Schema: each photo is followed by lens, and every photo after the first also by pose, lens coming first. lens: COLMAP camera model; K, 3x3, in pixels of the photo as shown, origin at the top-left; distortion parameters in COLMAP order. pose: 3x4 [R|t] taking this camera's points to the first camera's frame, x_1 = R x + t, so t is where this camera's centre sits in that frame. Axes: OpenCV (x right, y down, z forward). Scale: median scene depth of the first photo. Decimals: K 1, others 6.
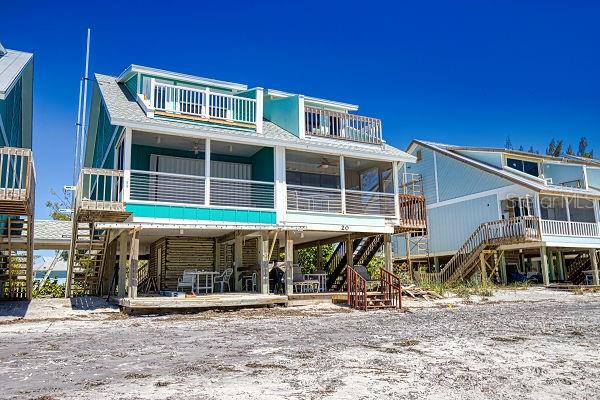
lens RADIAL K [[498.2, 0, 300.0], [0, 498.2, 200.0], [0, 0, 1]] dist [0.005699, 0.002969]
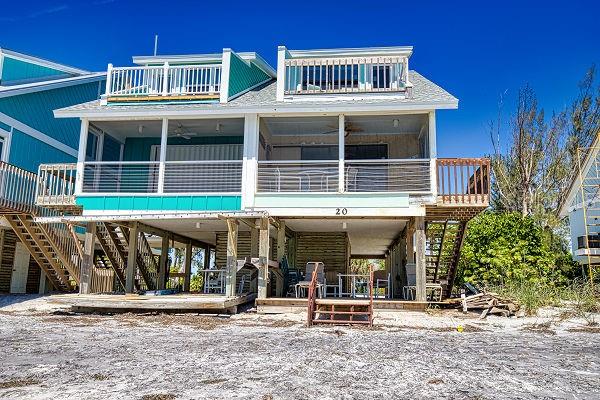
lens RADIAL K [[498.2, 0, 300.0], [0, 498.2, 200.0], [0, 0, 1]] dist [0.005699, 0.002969]
pose [[0.825027, -0.064615, -0.561388, 0.478415], [0.064556, 0.997714, -0.019963, 0.052341], [0.561394, -0.019772, 0.827312, 0.376963]]
